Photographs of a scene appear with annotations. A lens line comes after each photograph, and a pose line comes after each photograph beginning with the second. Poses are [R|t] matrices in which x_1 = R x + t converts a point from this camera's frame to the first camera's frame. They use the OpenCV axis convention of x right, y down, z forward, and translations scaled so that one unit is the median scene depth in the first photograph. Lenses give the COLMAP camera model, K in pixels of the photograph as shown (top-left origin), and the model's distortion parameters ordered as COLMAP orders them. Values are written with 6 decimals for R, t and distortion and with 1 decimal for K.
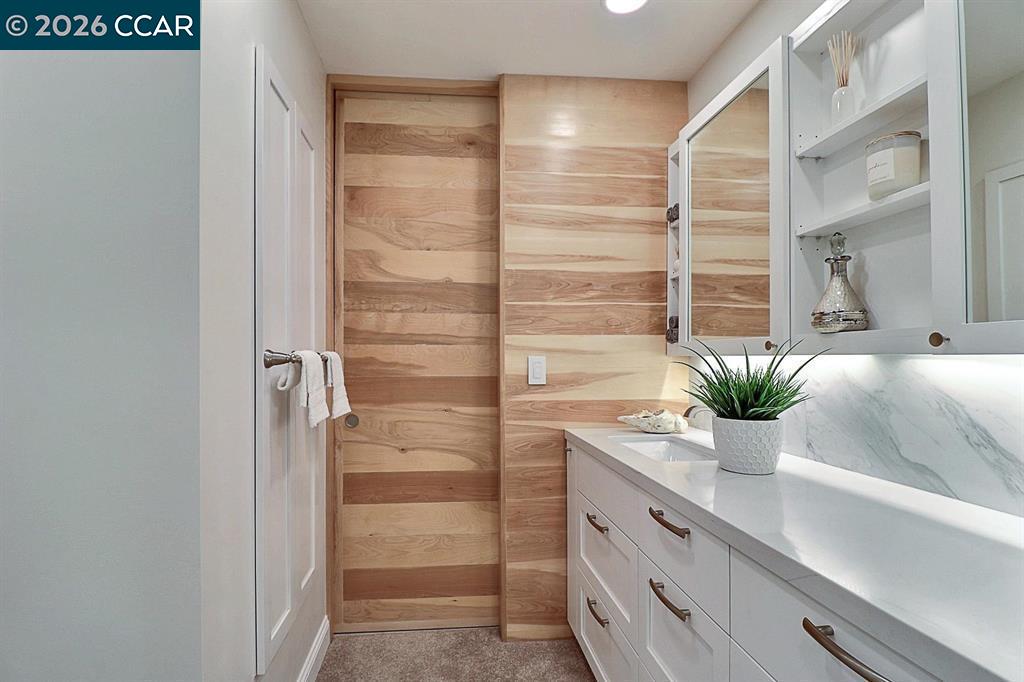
lens RADIAL K [[512.0, 0, 512.0], [0, 512.0, 341.0], [0, 0, 1]] dist [-0.000900, -0.001981]
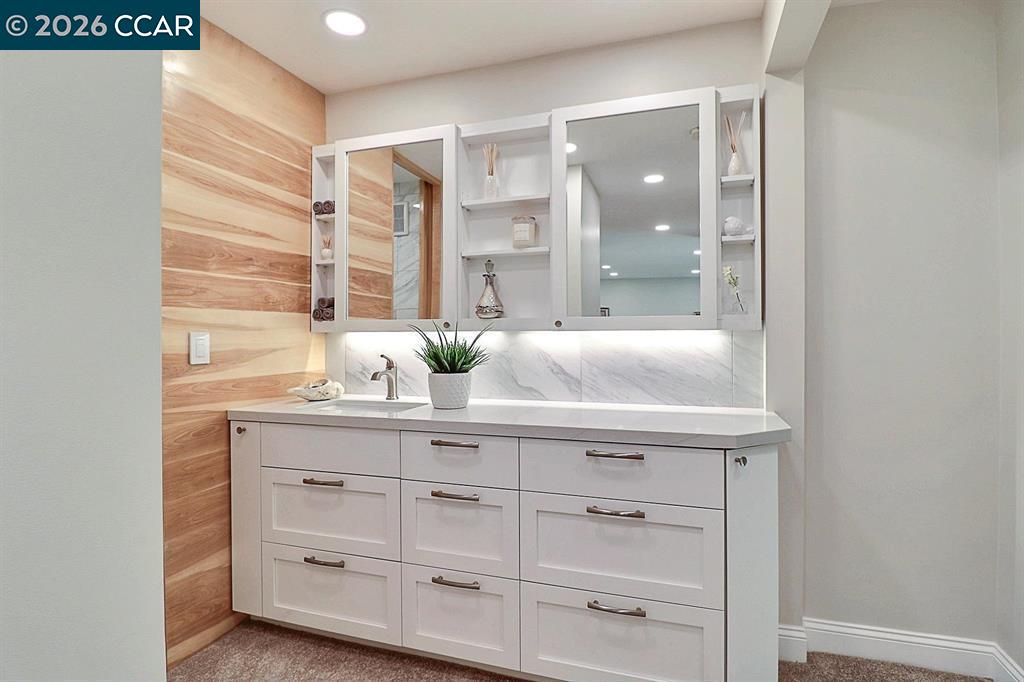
lens RADIAL K [[522.5, 0, 513.9], [0, 522.5, 316.3], [0, 0, 1]] dist [-0.004307, -0.001286]
pose [[0.389977, 0.032370, 0.920255, -0.575384], [-0.025443, 0.999379, -0.024371, 0.010520], [-0.920473, -0.013910, 0.390558, 0.145686]]
